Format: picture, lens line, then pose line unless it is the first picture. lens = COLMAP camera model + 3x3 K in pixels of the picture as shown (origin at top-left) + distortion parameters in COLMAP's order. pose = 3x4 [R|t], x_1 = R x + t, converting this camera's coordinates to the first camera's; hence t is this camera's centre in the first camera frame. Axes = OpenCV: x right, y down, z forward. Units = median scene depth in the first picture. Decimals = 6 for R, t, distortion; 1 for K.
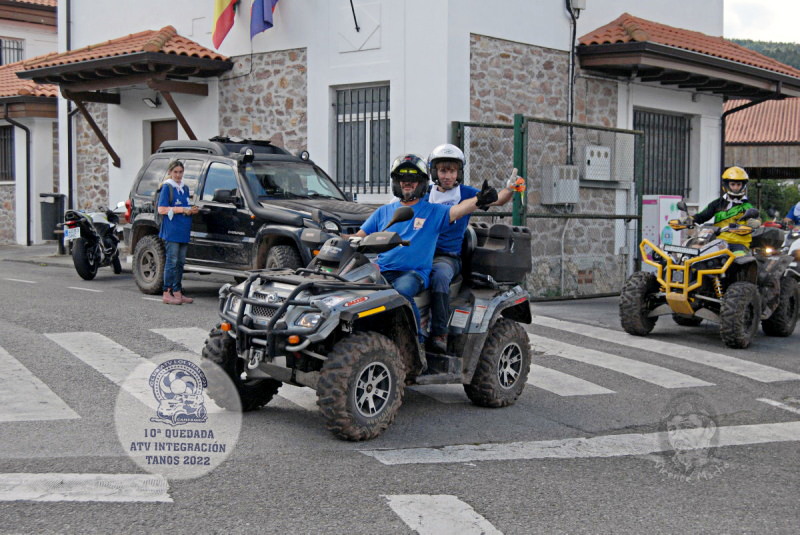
lens RADIAL K [[1166.2, 0, 400.0], [0, 1166.2, 267.5], [0, 0, 1]] dist [-0.038518, -0.011029]
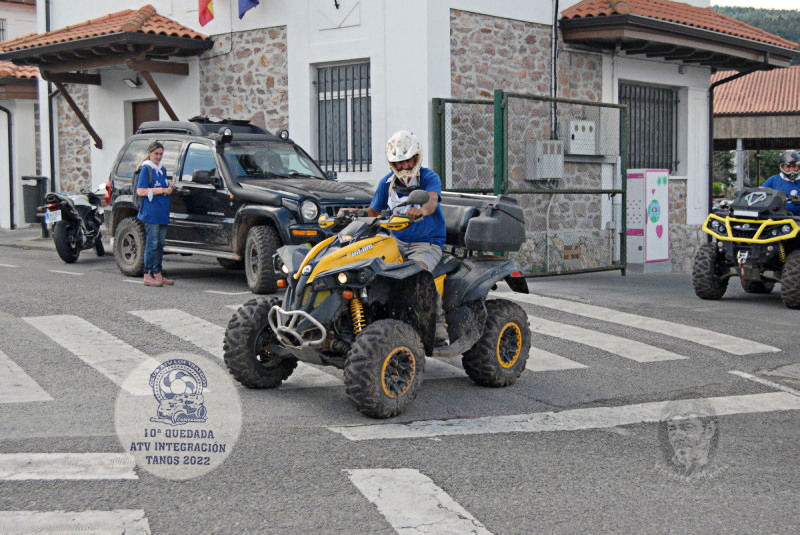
lens RADIAL K [[1188.5, 0, 400.0], [0, 1188.5, 267.5], [0, 0, 1]] dist [-0.033121, -0.026007]
pose [[0.999887, -0.014992, 0.001447, 0.011770], [0.014963, 0.999712, 0.018750, -0.000274], [-0.001728, -0.018727, 0.999823, -0.013351]]
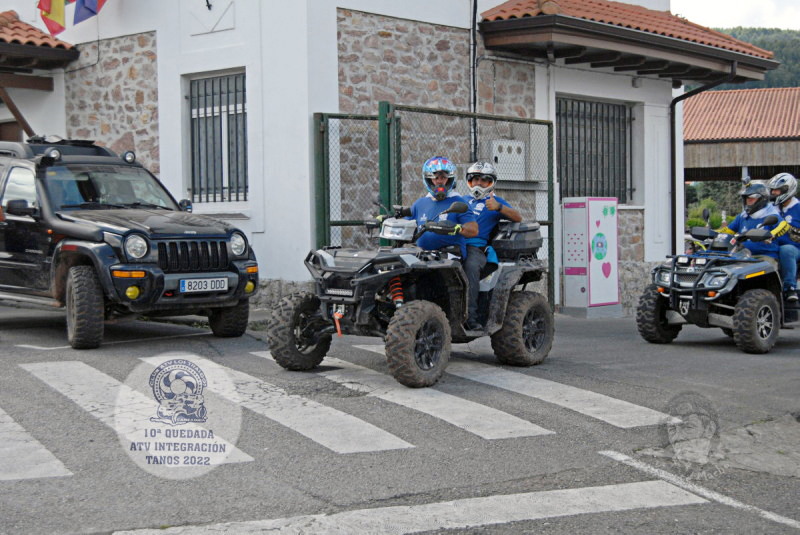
lens RADIAL K [[1277.2, 0, 400.0], [0, 1277.2, 267.5], [0, 0, 1]] dist [-0.015327, -0.116286]
pose [[0.999801, -0.019848, -0.002154, 0.094905], [0.019815, 0.999699, -0.014454, -0.000084], [0.002441, 0.014409, 0.999893, 0.077198]]
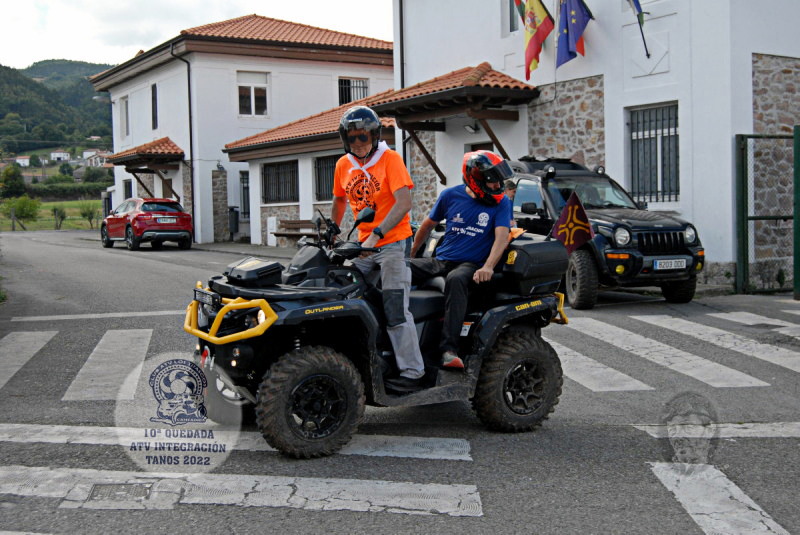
lens RADIAL K [[1043.1, 0, 399.1], [0, 1043.1, 269.3], [0, 0, 1]] dist [-0.048426, 0.009743]
pose [[0.958423, -0.011286, -0.285128, 0.015715], [0.011629, 0.999932, -0.000490, -0.000927], [0.285115, -0.002846, 0.958489, -0.028190]]
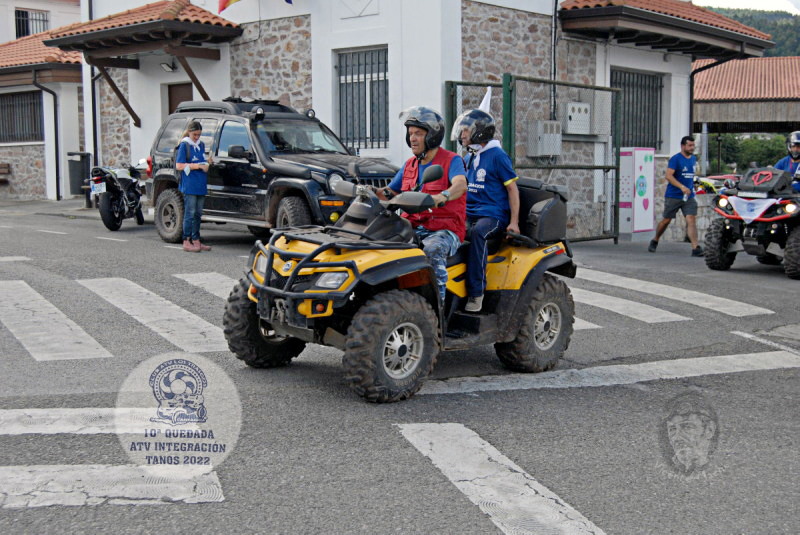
lens RADIAL K [[1053.4, 0, 400.0], [0, 1053.4, 267.5], [0, 0, 1]] dist [-0.046838, 0.004056]
pose [[0.999921, -0.011315, 0.005560, -0.004794], [0.011036, 0.998794, 0.047845, 0.001055], [-0.006094, -0.047779, 0.998839, 0.009777]]
